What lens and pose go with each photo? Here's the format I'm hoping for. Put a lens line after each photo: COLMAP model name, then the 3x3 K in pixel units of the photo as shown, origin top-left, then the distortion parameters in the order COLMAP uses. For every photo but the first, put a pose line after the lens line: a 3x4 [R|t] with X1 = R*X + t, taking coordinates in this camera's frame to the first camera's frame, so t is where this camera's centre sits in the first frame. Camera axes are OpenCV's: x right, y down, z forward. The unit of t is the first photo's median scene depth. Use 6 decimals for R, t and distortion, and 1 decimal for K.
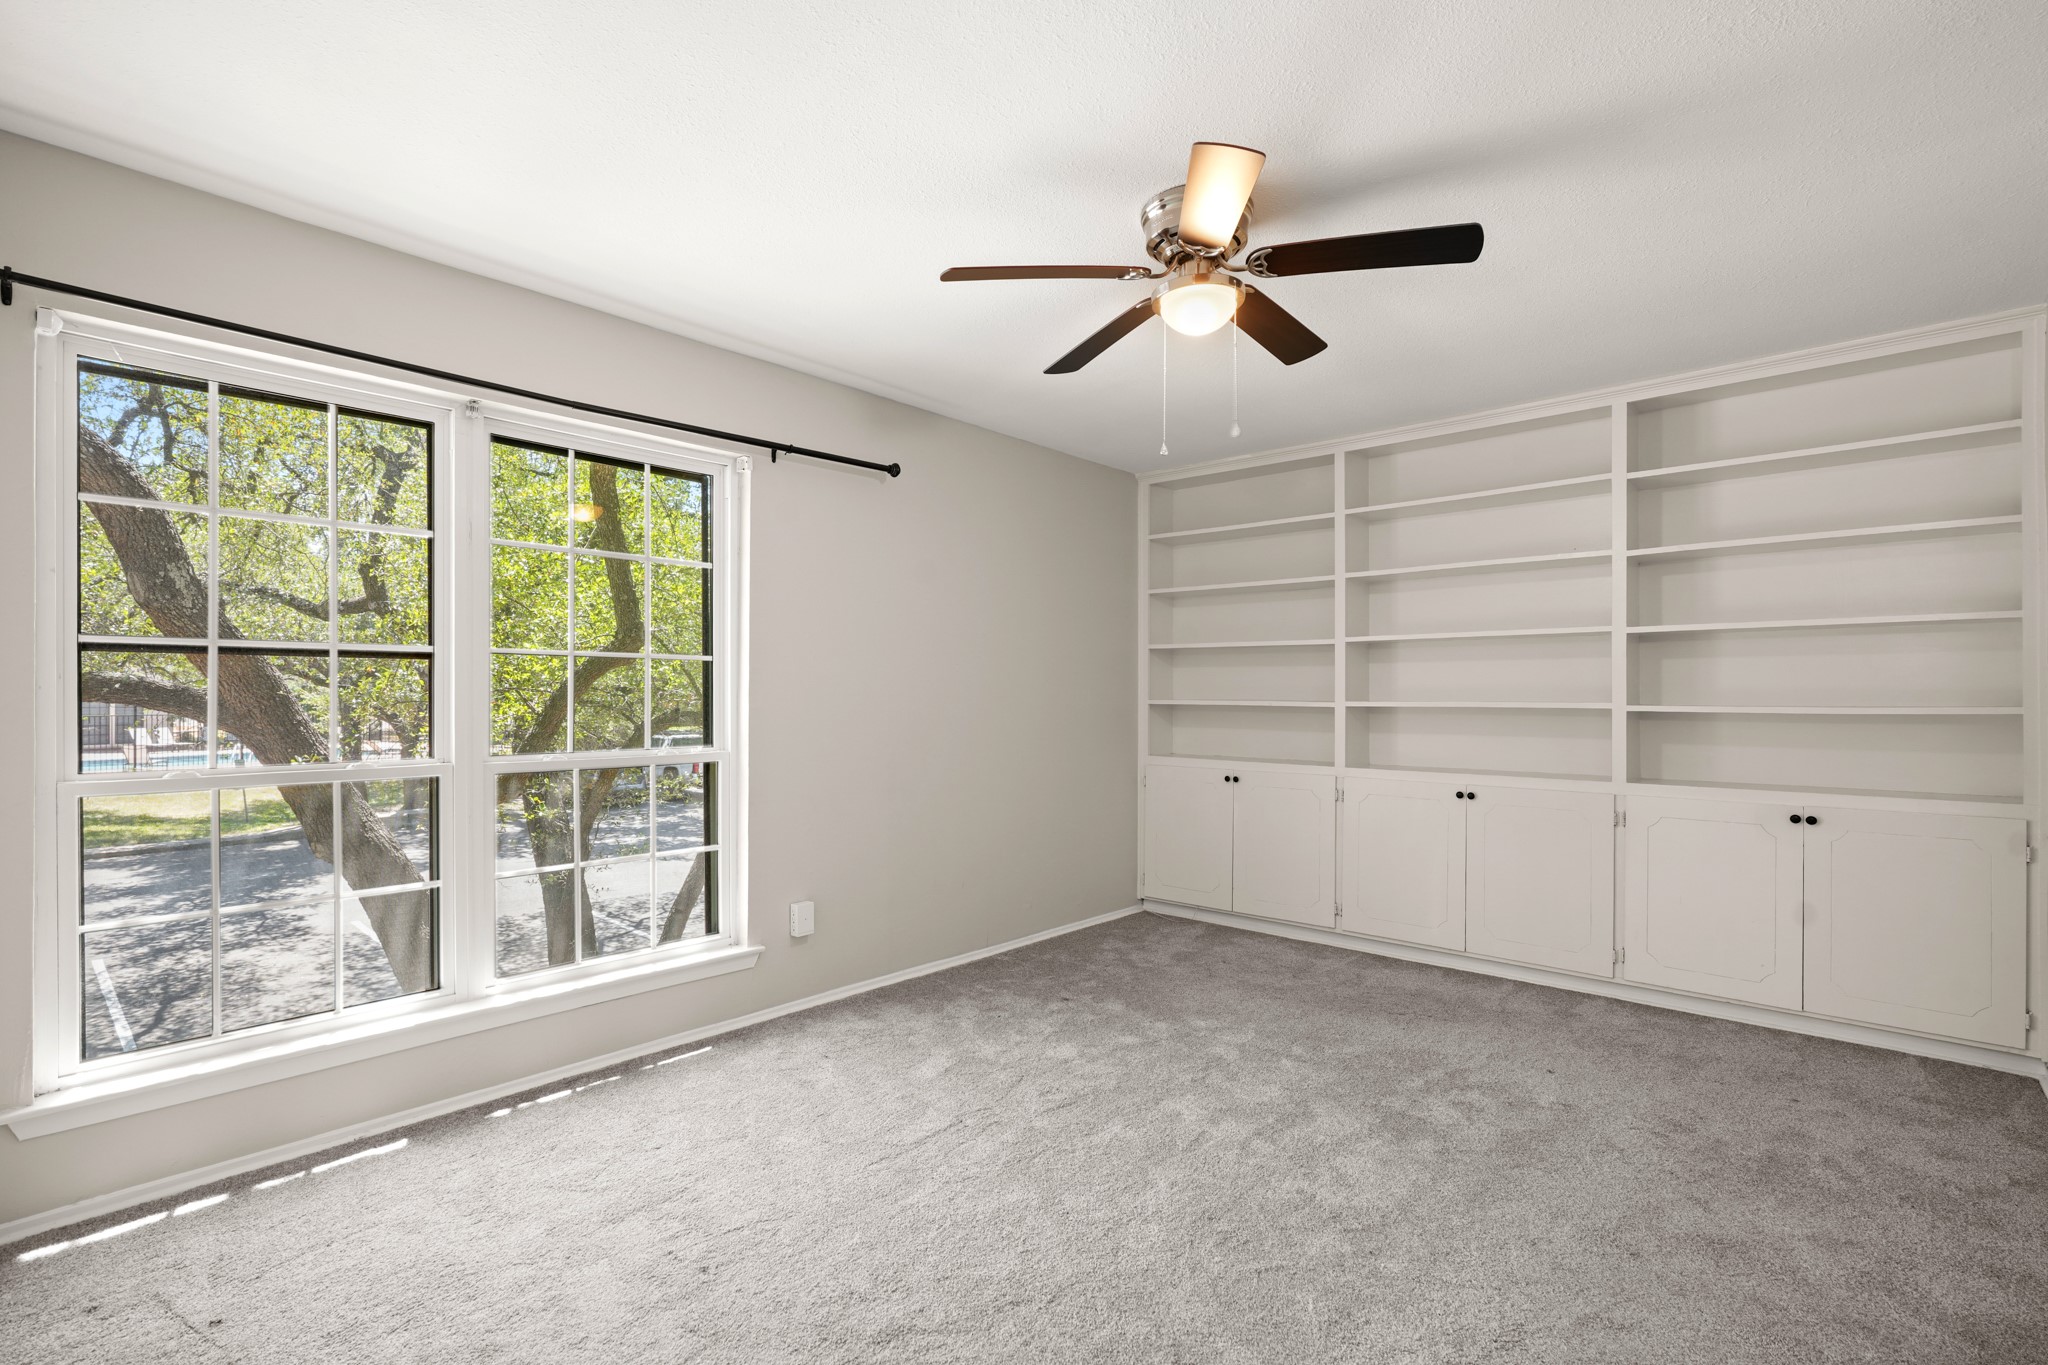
lens RADIAL K [[936.0, 0, 1024.7], [0, 936.0, 691.8], [0, 0, 1]] dist [0.000810, 0.000029]
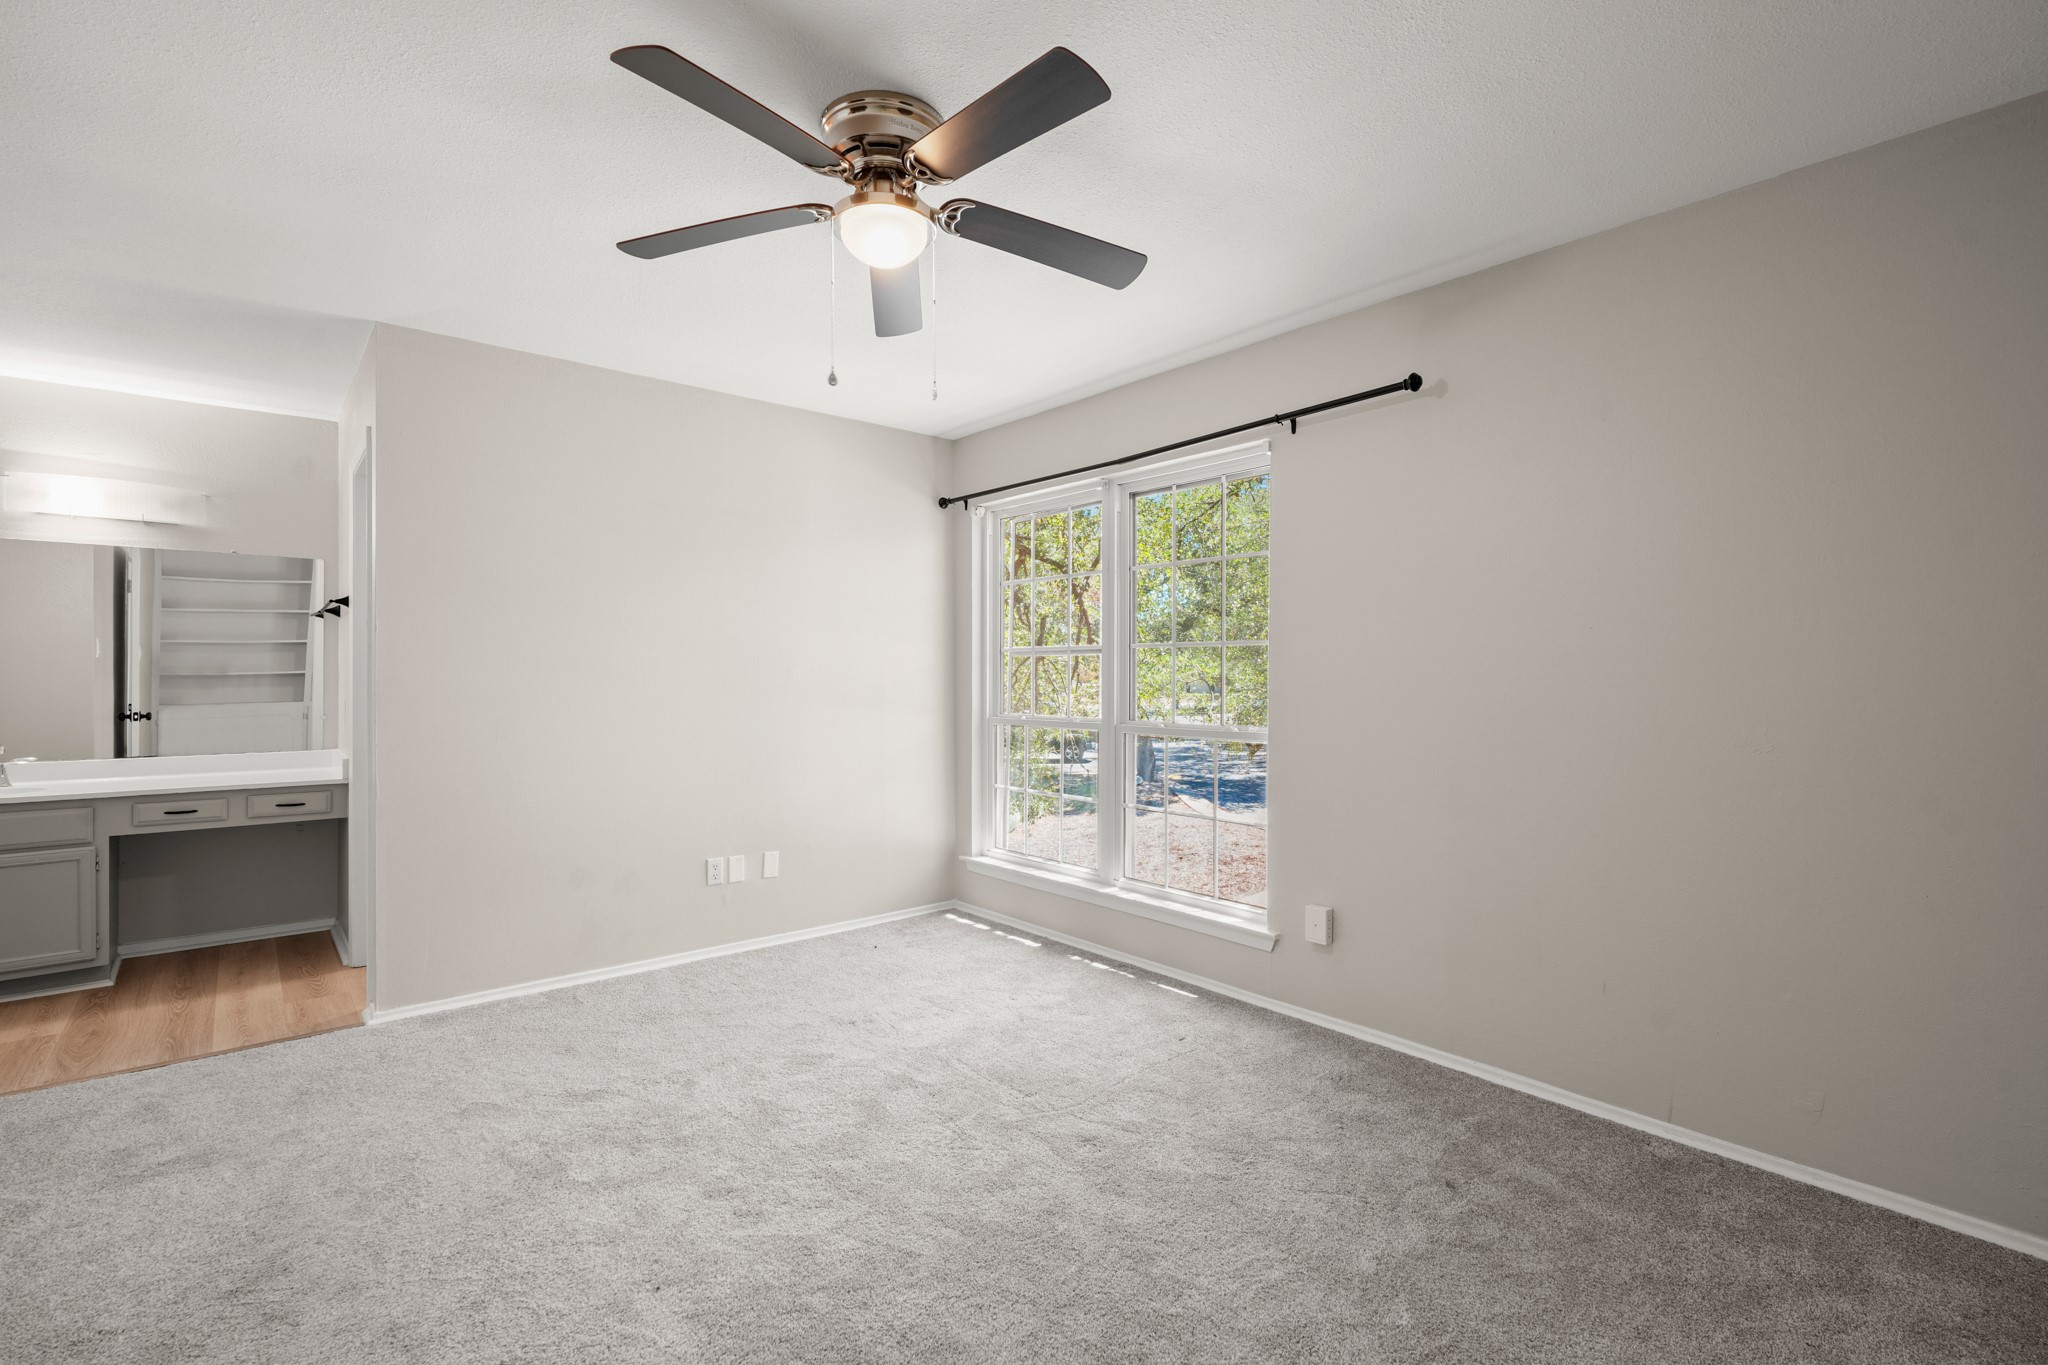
lens RADIAL K [[936.0, 0, 1024.5], [0, 936.0, 677.9], [0, 0, 1]] dist [0.000810, 0.000029]
pose [[-0.132211, -0.007549, -0.991193, 0.830450], [-0.005686, 0.999960, -0.006857, 0.014166], [0.991205, 0.004730, -0.132249, 0.996090]]
